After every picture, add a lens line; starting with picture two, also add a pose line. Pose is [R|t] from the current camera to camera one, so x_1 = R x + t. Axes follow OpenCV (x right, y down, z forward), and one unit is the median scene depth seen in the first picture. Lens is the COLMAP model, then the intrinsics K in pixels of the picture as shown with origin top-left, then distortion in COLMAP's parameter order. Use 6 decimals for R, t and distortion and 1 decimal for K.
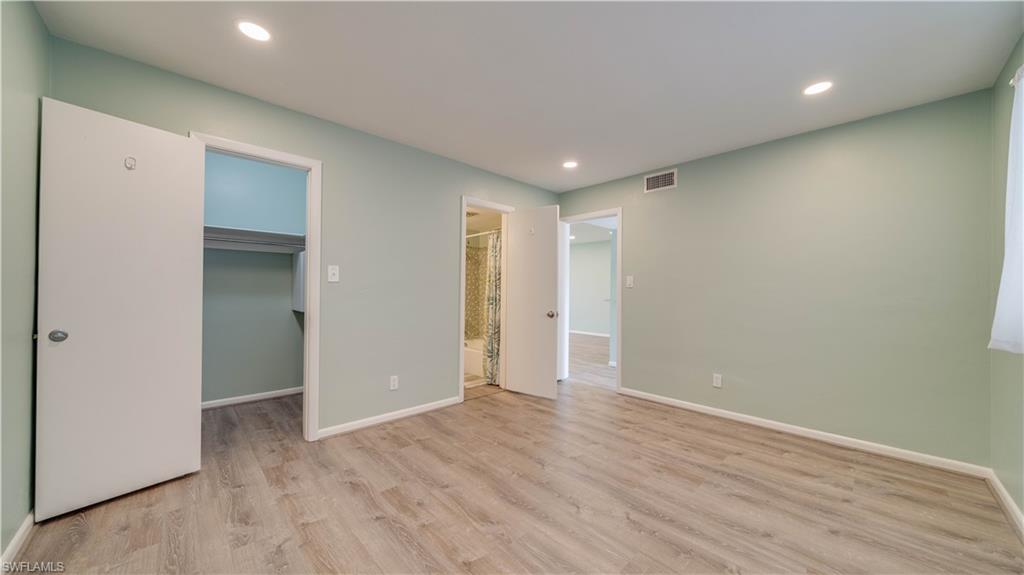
lens RADIAL K [[349.3, 0, 512.0], [0, 349.3, 287.5], [0, 0, 1]] dist [-0.009097, 0.000231]
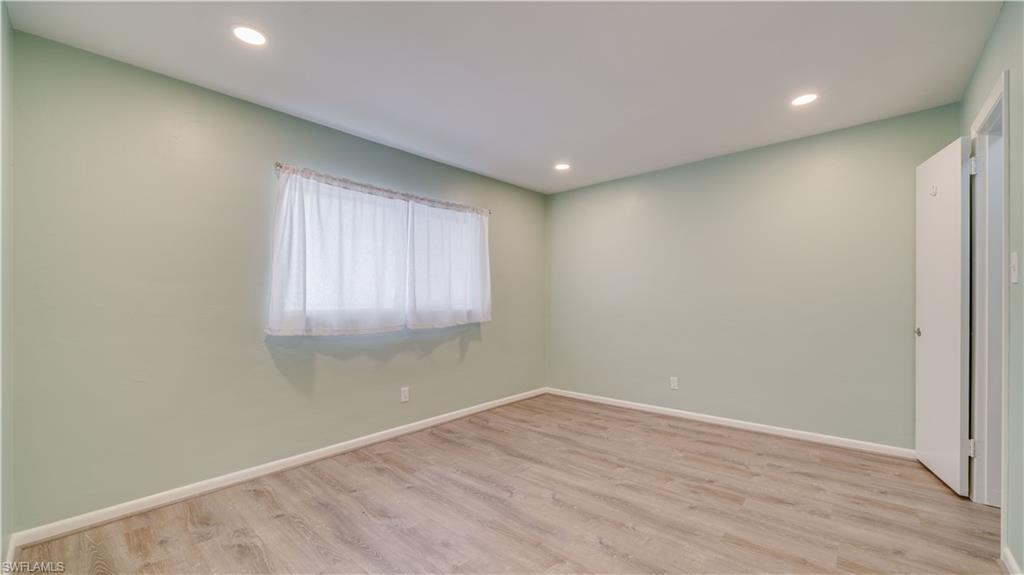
lens RADIAL K [[404.3, 0, 511.5], [0, 404.3, 303.8], [0, 0, 1]] dist [-0.000276, -0.000059]
pose [[-0.997196, -0.001231, -0.074829, 0.370745], [-0.001153, 0.999999, -0.001088, 0.020125], [0.074830, -0.000998, -0.997196, 1.999859]]
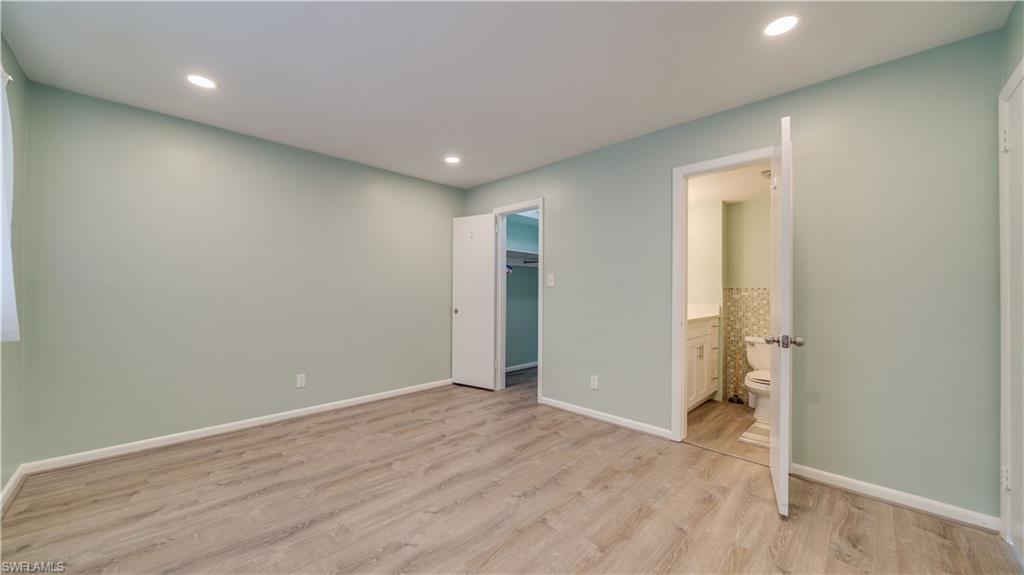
lens RADIAL K [[368.4, 0, 512.0], [0, 368.4, 287.5], [0, 0, 1]] dist [-0.002622, -0.000191]
pose [[0.030142, -0.020861, -0.999328, 1.102504], [0.002208, 0.999781, -0.020804, 0.018370], [0.999543, -0.001579, 0.030181, 1.050697]]
